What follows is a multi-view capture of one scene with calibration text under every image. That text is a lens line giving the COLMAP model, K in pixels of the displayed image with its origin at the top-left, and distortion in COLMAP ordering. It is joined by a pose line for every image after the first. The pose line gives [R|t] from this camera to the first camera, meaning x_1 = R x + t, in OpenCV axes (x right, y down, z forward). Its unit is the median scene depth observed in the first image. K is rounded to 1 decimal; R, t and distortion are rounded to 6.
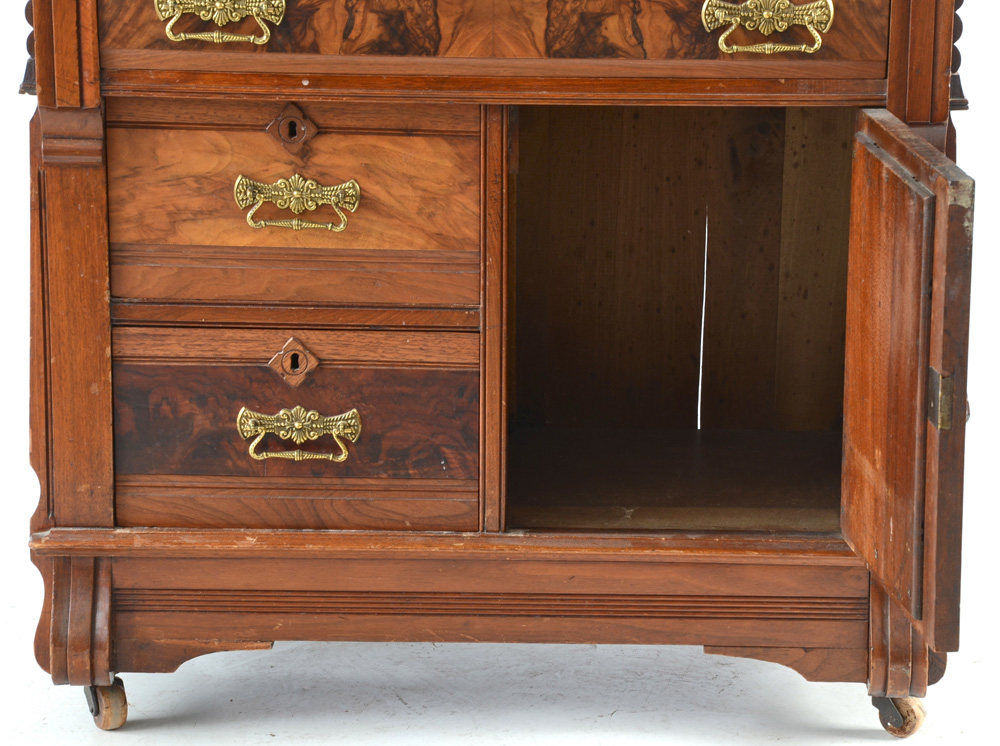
lens RADIAL K [[3727.6, 0, 519.3], [0, 3727.6, 392.8], [0, 0, 1]] dist [0.930861, 0.000000]
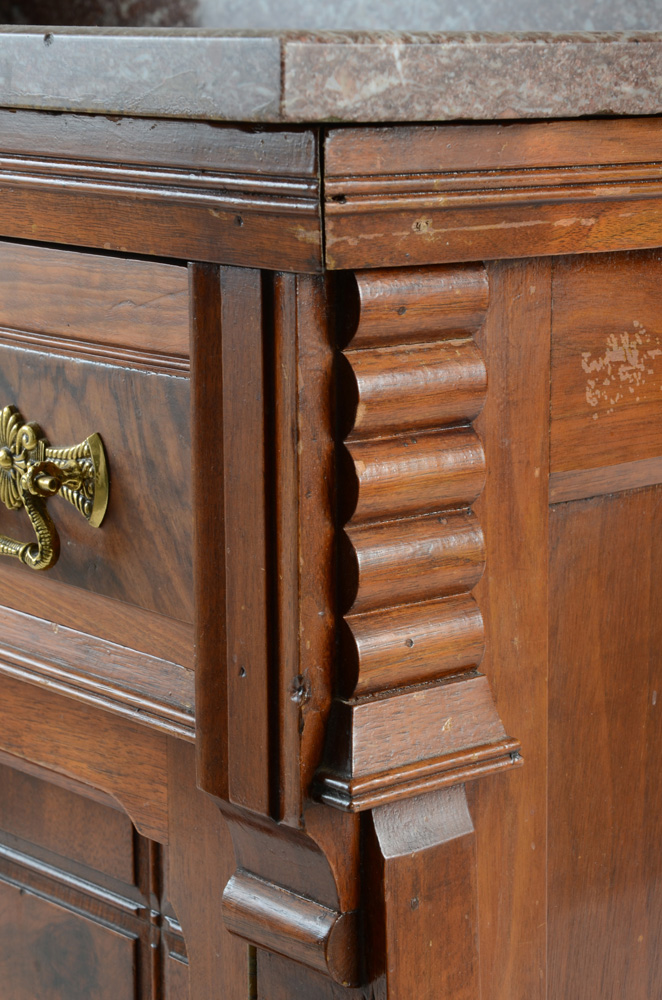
lens RADIAL K [[2268.1, 0, 347.6], [0, 2268.1, 515.1], [0, 0, 1]] dist [0.584161, 0.000000]
pose [[0.665374, 0.140218, -0.733223, 0.262719], [-0.177002, 0.983826, 0.027519, -0.105232], [0.725223, 0.111472, 0.679431, 0.845767]]
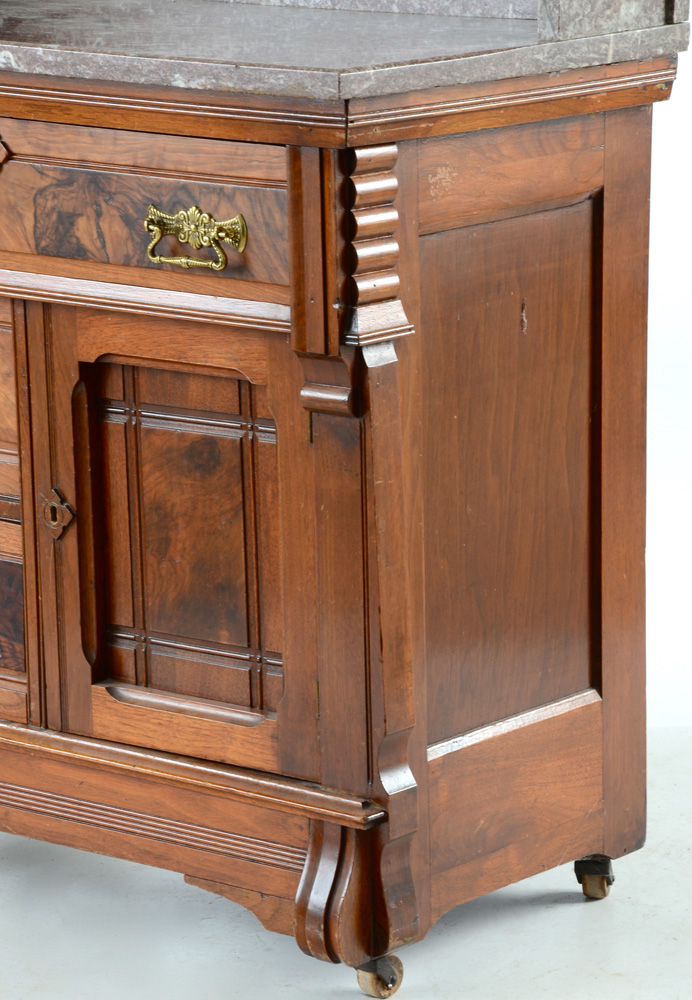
lens RADIAL K [[3755.0, 0, 362.3], [0, 3755.0, 545.1], [0, 0, 1]] dist [1.074878, 0.000000]
pose [[0.772402, 0.116010, -0.624449, 0.704006], [-0.131890, 0.991042, 0.020977, -0.044508], [0.621289, 0.066156, 0.780784, 0.265352]]
